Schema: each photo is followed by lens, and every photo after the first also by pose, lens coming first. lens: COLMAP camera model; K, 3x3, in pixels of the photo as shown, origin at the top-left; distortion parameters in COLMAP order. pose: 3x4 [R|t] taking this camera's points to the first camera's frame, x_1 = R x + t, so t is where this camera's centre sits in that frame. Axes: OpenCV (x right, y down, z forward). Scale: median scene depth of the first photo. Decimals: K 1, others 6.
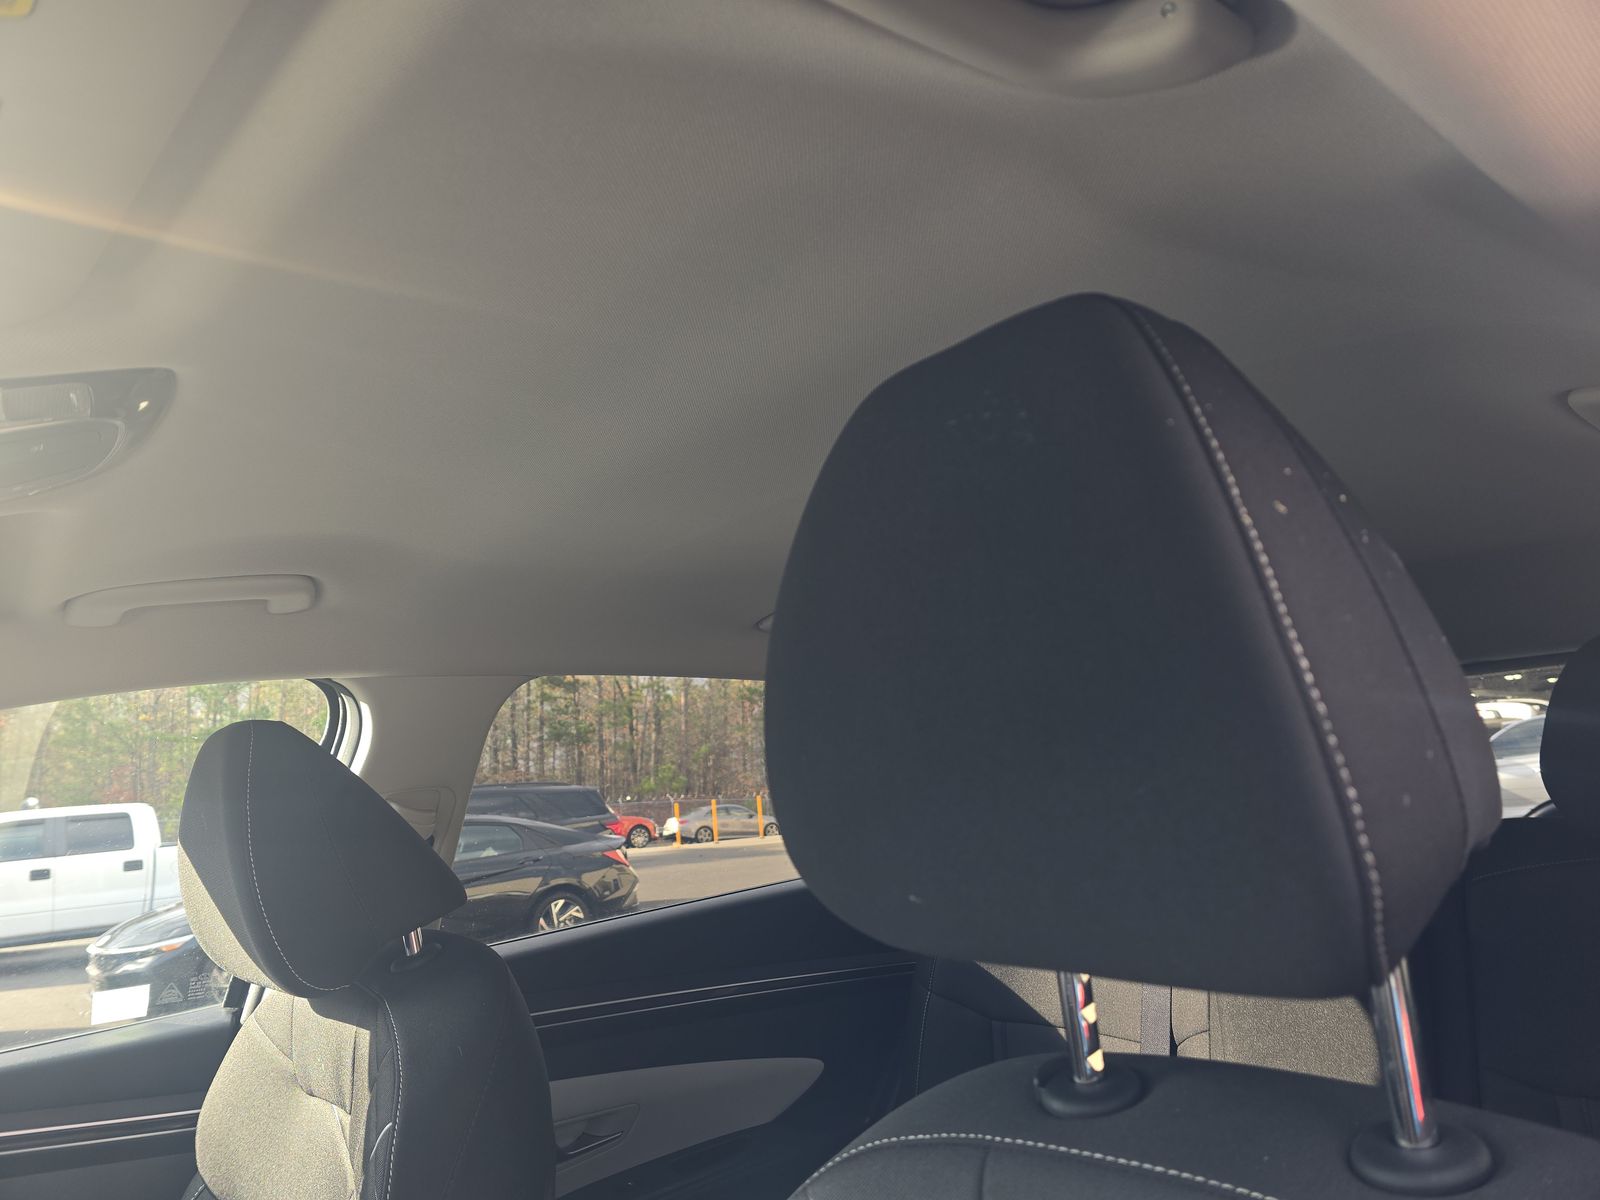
lens RADIAL K [[1065.0, 0, 771.6], [0, 1065.0, 612.9], [0, 0, 1]] dist [0.036279, -0.036677]
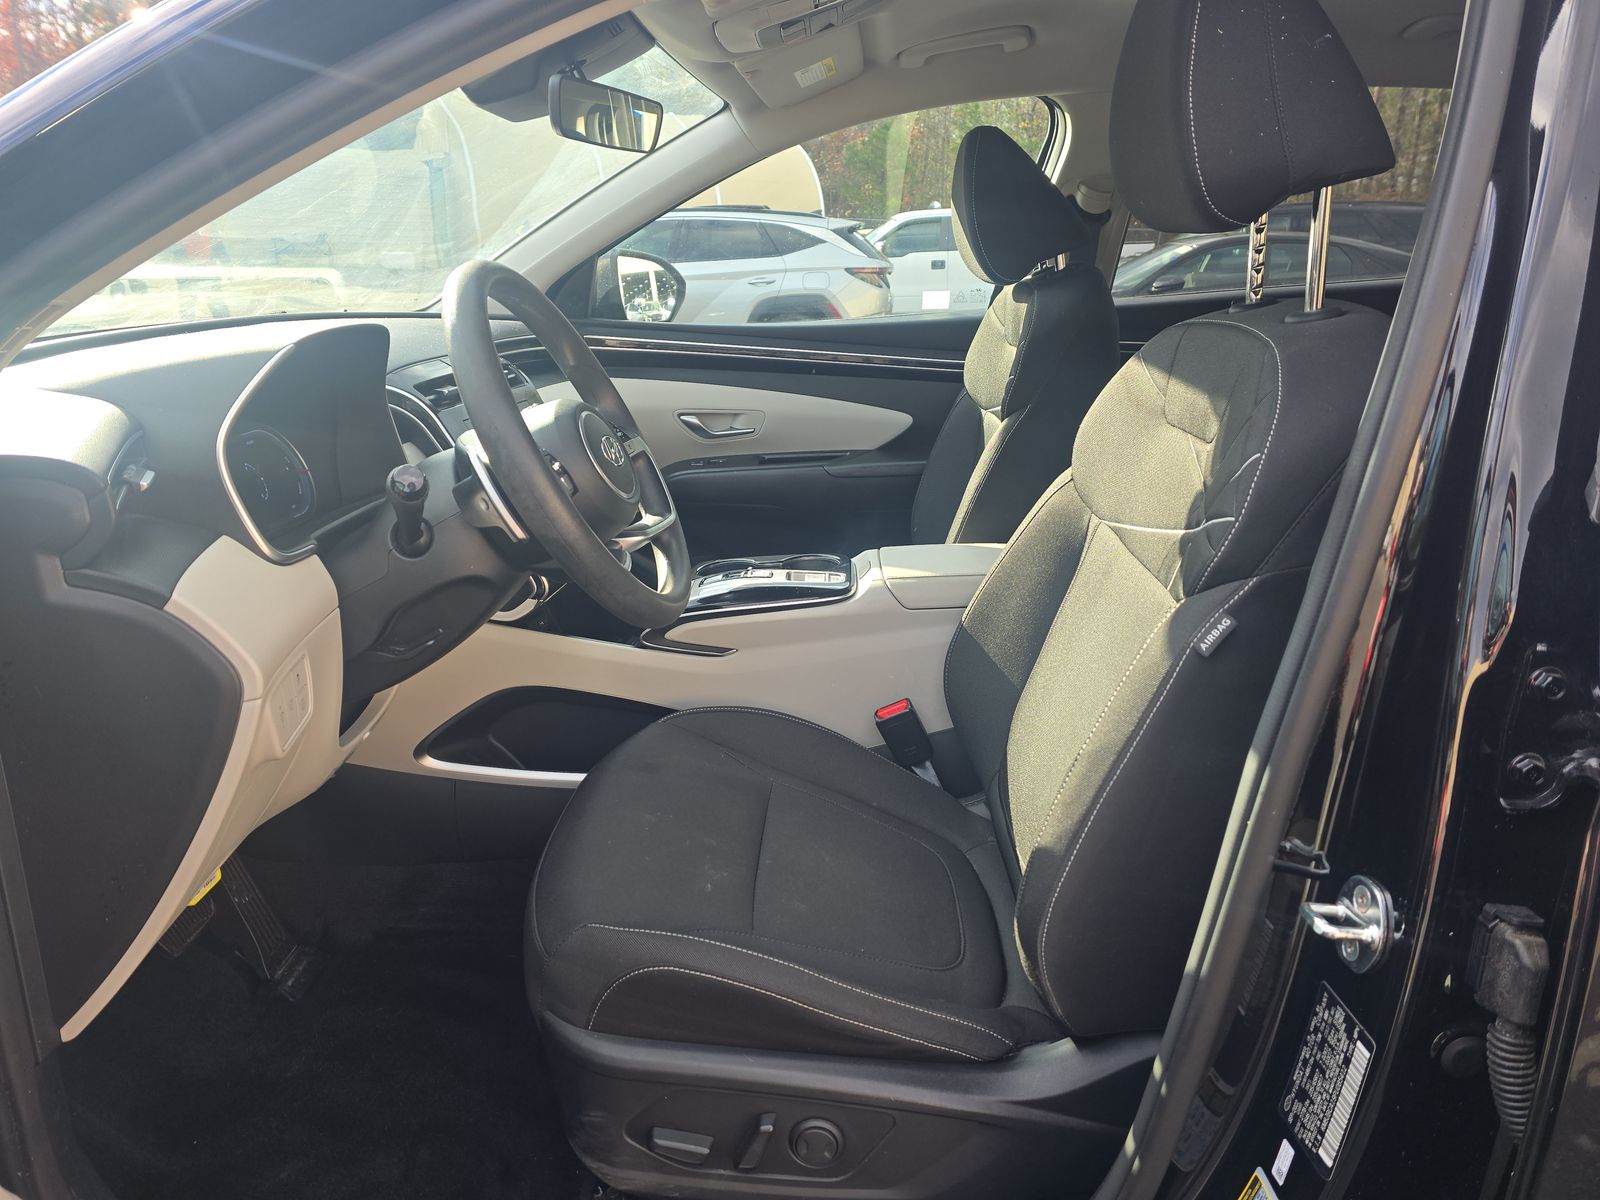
lens RADIAL K [[1065.0, 0, 771.6], [0, 1065.0, 612.9], [0, 0, 1]] dist [0.036279, -0.036677]
pose [[0.734501, 0.277344, -0.619345, 0.066467], [0.070077, 0.876792, 0.475736, -0.007100], [0.674979, -0.392831, 0.624569, -0.074534]]
